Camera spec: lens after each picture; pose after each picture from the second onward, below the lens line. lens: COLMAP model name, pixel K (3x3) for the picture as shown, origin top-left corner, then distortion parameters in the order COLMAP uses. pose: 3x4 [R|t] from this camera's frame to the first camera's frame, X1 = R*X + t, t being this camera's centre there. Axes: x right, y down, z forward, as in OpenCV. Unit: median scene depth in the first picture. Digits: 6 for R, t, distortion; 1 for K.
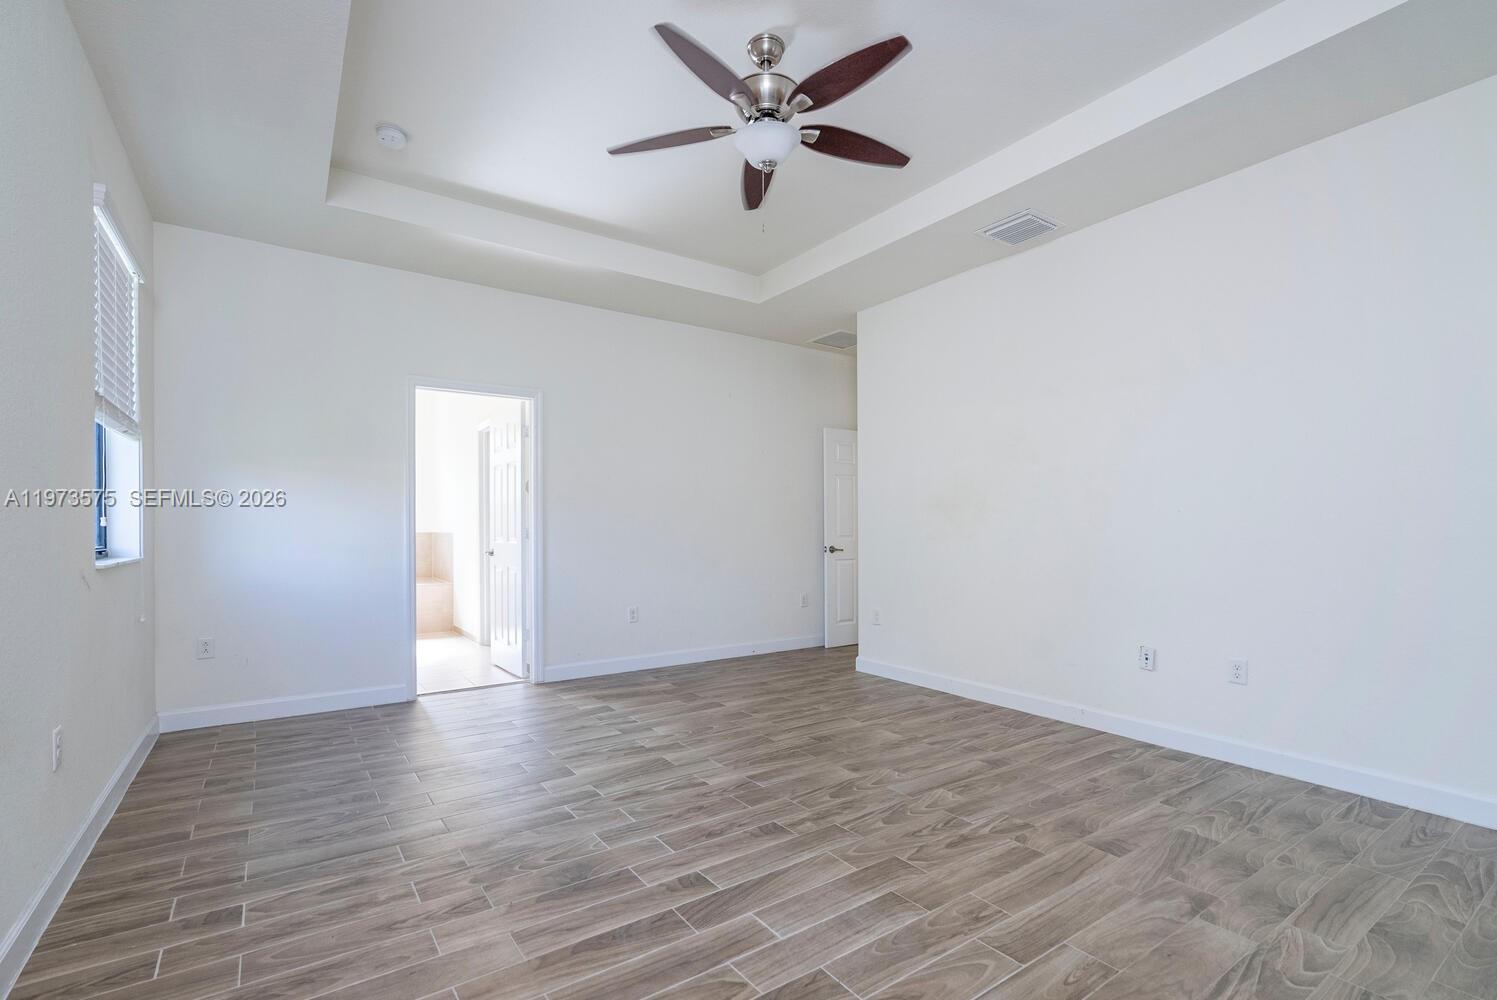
lens RADIAL K [[677.9, 0, 748.5], [0, 677.9, 500.0], [0, 0, 1]] dist [-0.002257, -0.000351]
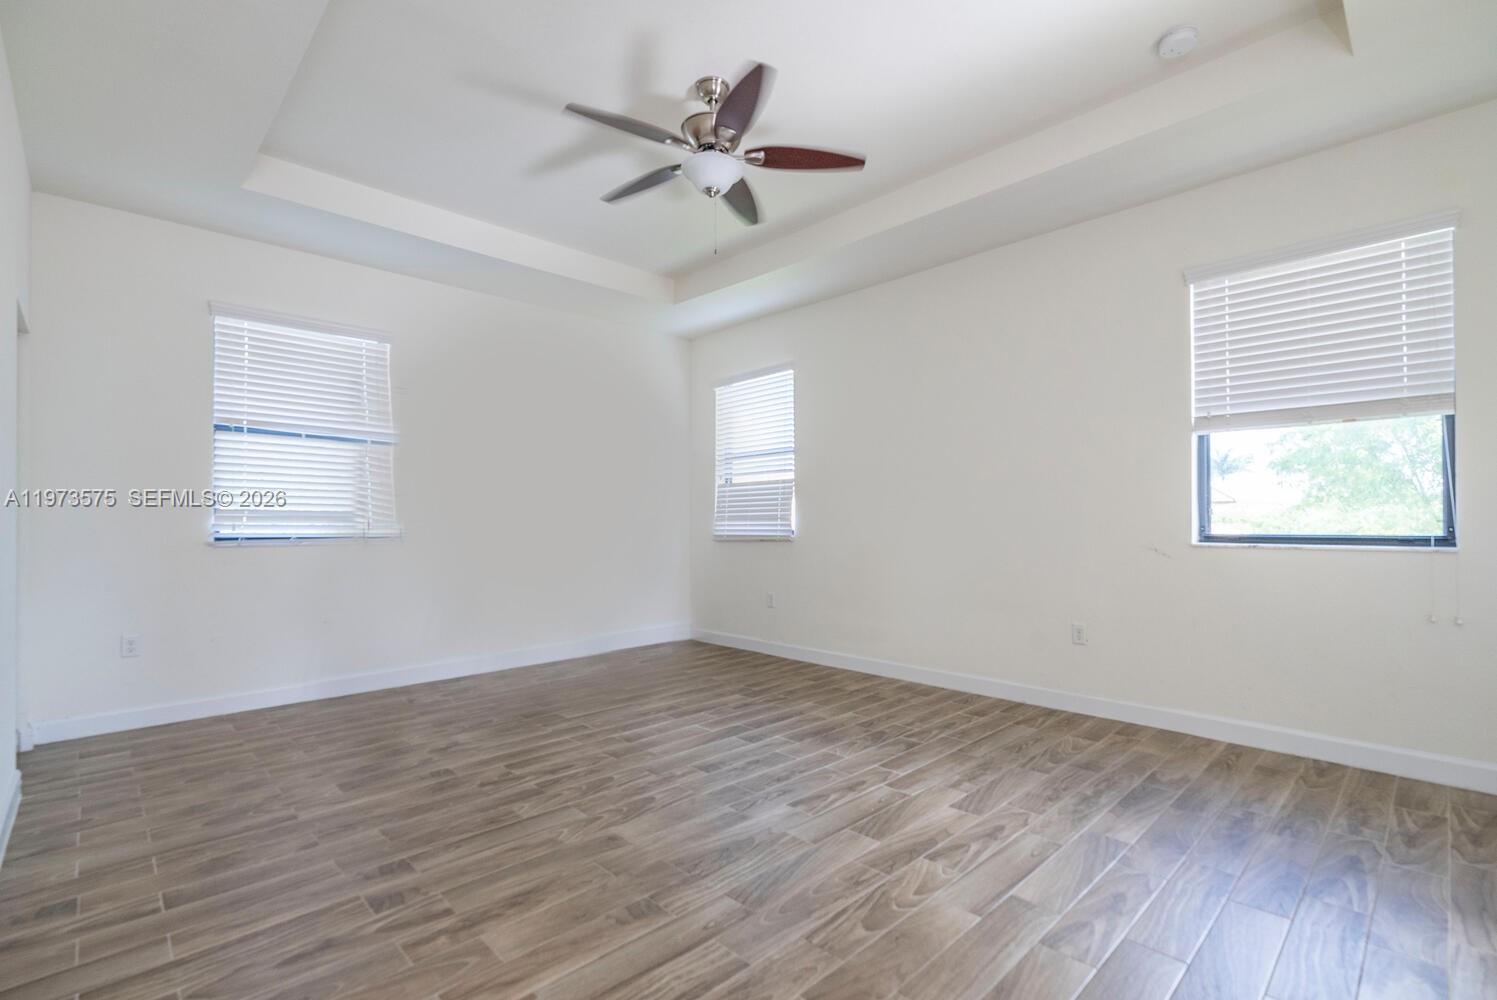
lens RADIAL K [[677.9, 0, 748.5], [0, 677.9, 500.0], [0, 0, 1]] dist [-0.002257, -0.000351]
pose [[-0.986461, 0.001746, -0.163989, 0.151550], [0.013621, 0.997361, -0.071316, 0.087035], [0.163432, -0.072584, -0.983881, 2.076693]]
